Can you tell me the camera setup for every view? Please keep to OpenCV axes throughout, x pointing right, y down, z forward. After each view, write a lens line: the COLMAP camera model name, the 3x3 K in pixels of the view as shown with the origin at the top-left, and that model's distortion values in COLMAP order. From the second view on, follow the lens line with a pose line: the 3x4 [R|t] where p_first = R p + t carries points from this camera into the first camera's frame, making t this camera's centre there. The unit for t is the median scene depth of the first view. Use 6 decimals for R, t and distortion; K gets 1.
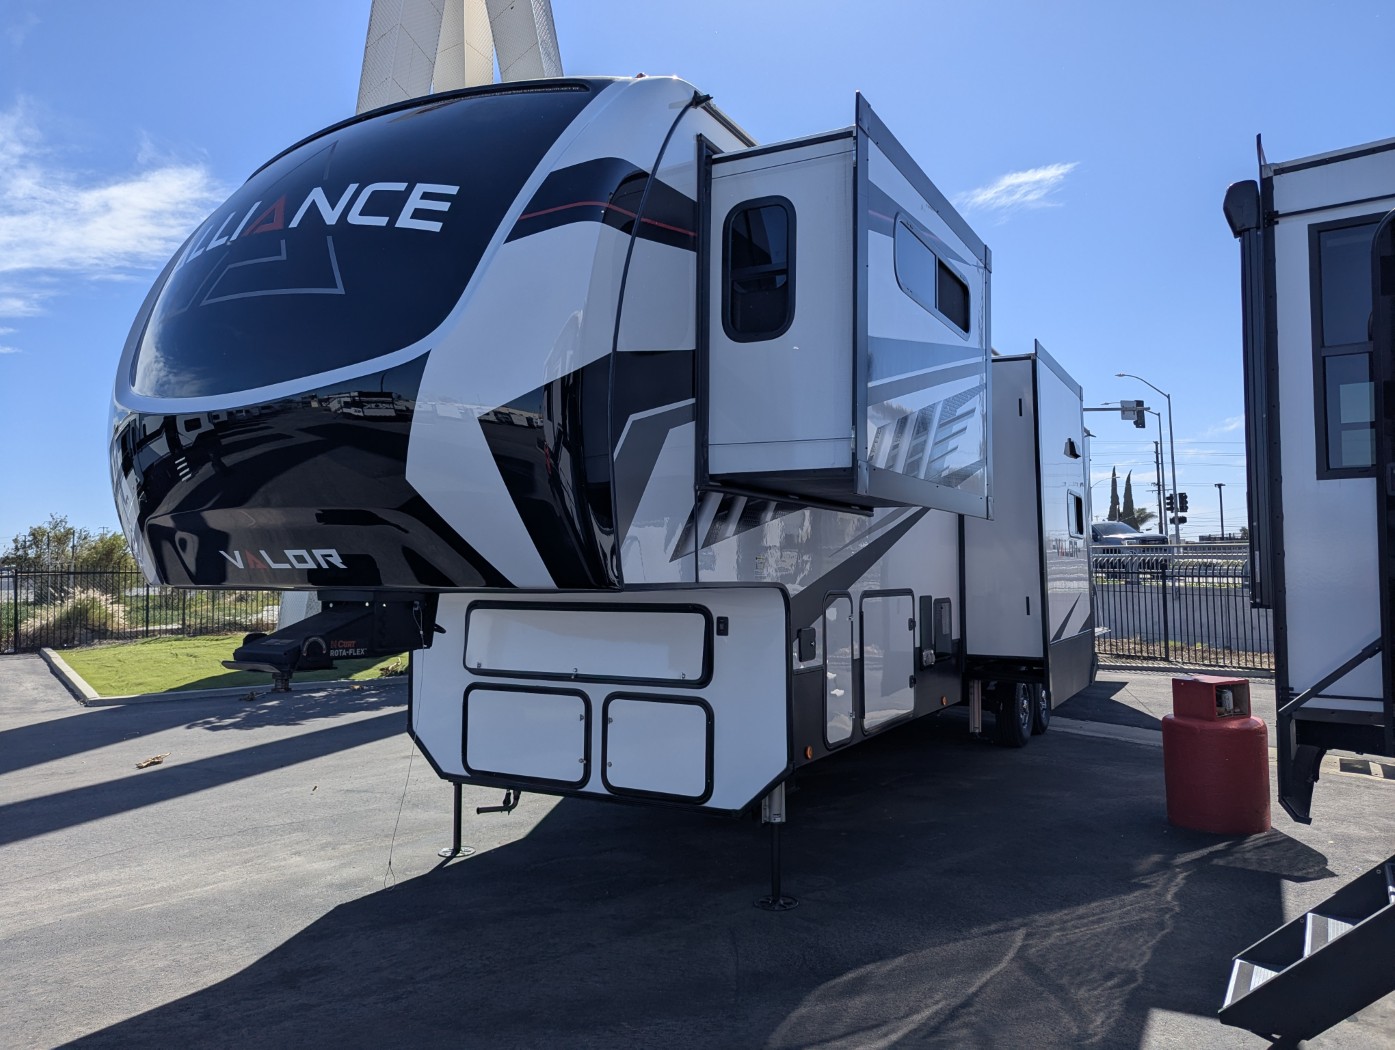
lens RADIAL K [[988.9, 0, 715.7], [0, 988.9, 511.8], [0, 0, 1]] dist [0.037863, -0.031798]
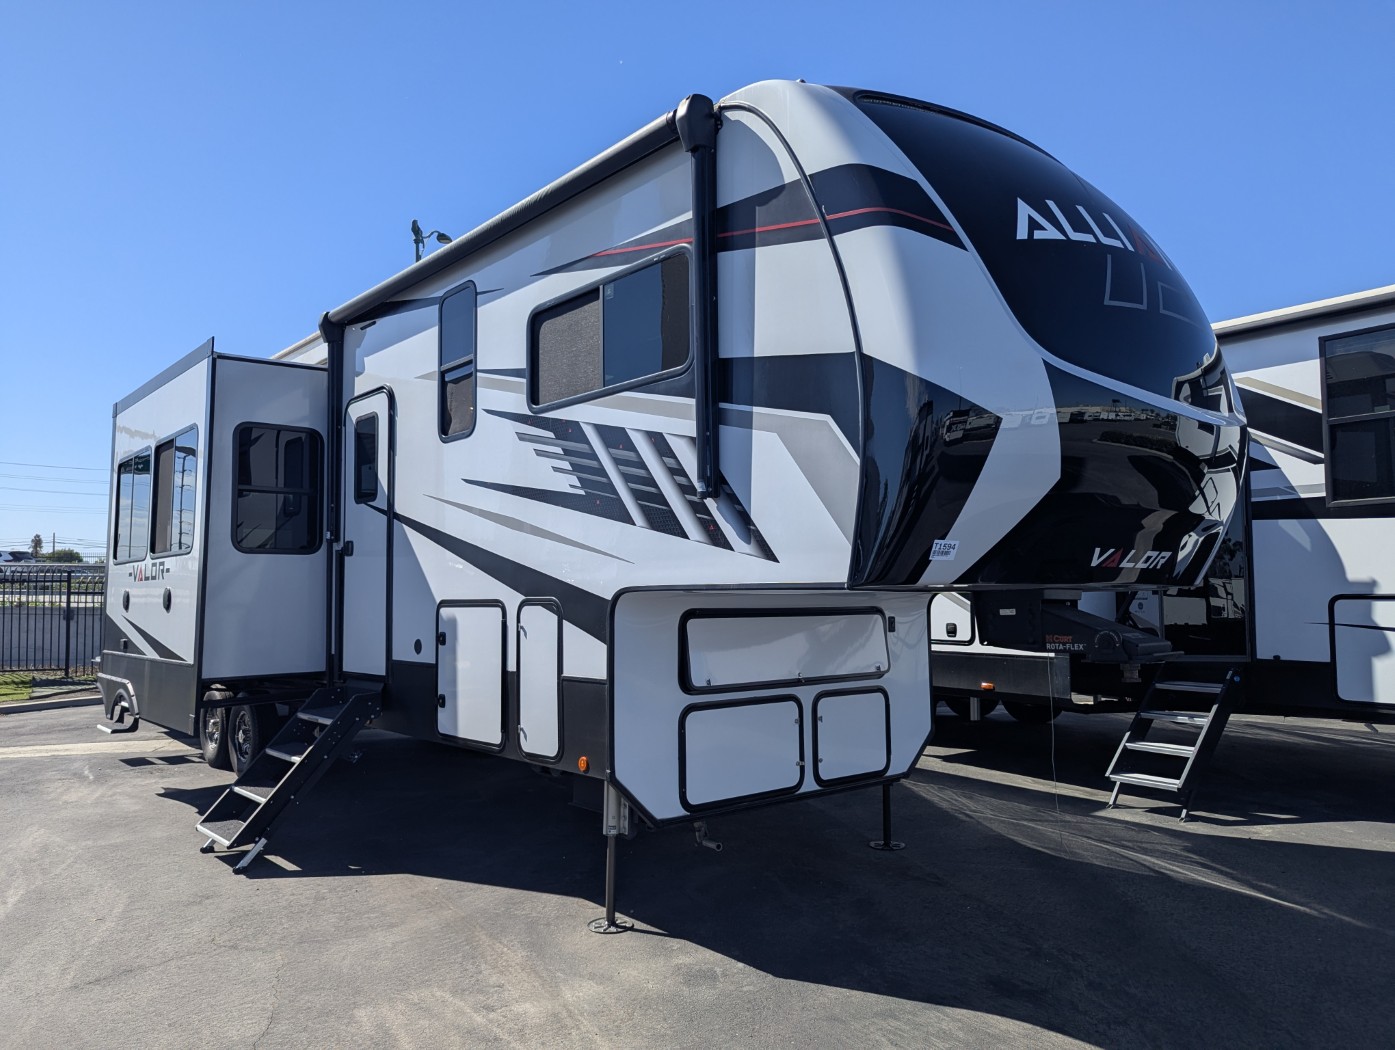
lens RADIAL K [[988.9, 0, 695.6], [0, 988.9, 528.6], [0, 0, 1]] dist [0.037863, -0.031798]
pose [[0.345521, 0.060713, 0.936445, -1.348684], [-0.056905, 0.997424, -0.043670, 0.073484], [-0.936684, -0.038200, 0.348086, 0.898230]]
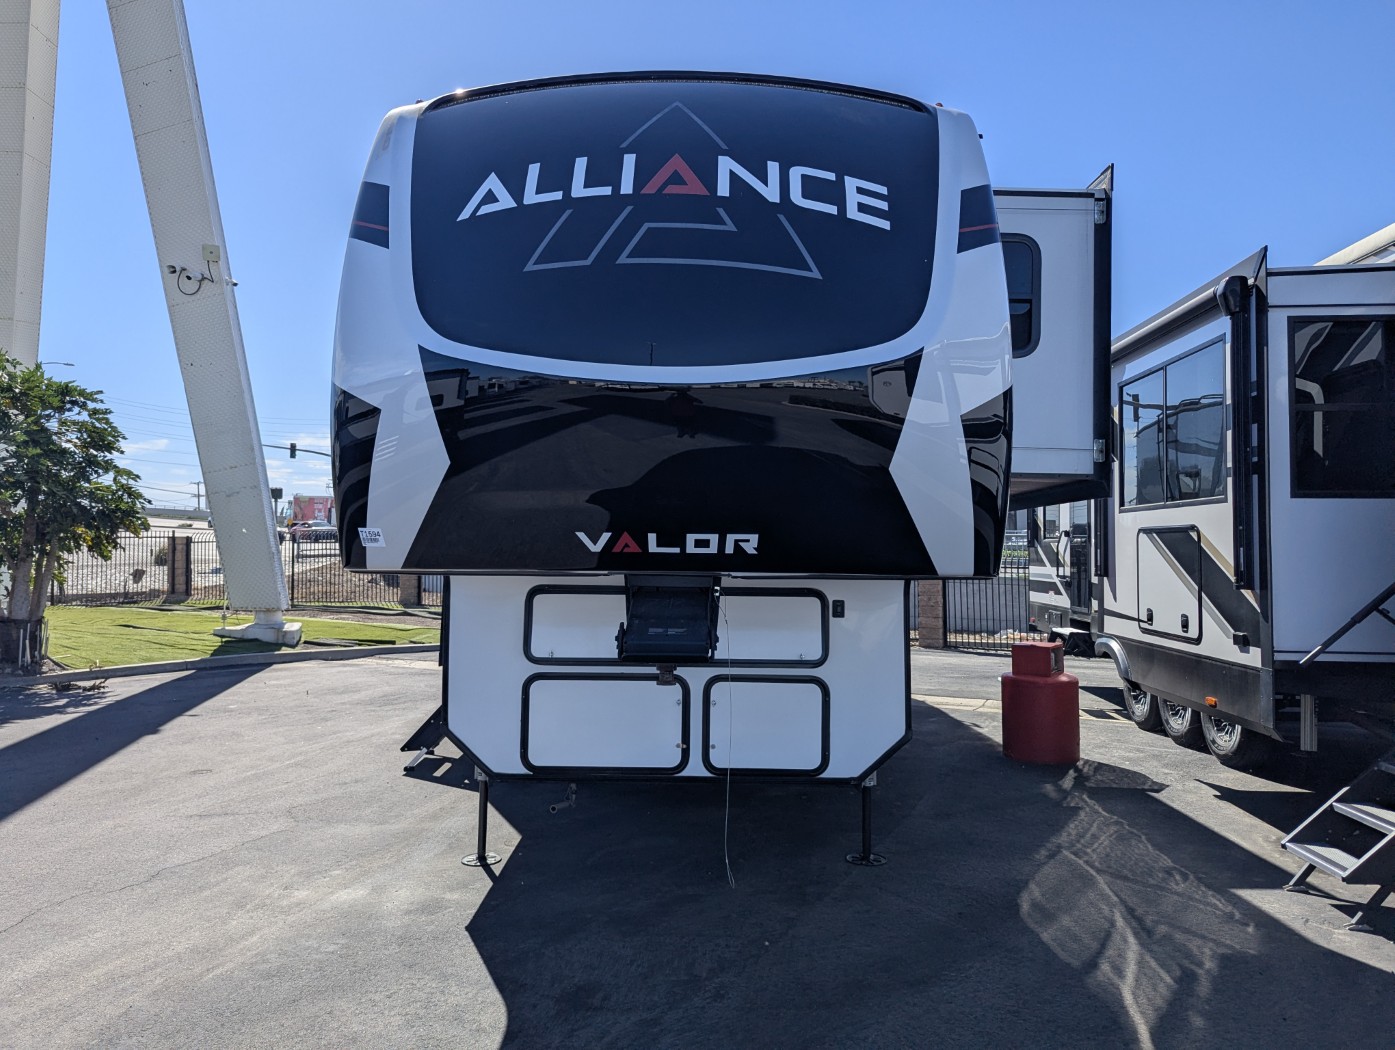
lens RADIAL K [[988.9, 0, 695.3], [0, 988.9, 496.5], [0, 0, 1]] dist [0.037863, -0.031798]
pose [[0.879319, 0.038235, 0.474696, -0.717481], [-0.041410, 0.999135, -0.003769, 0.004602], [-0.474429, -0.016344, 0.880142, 0.142596]]
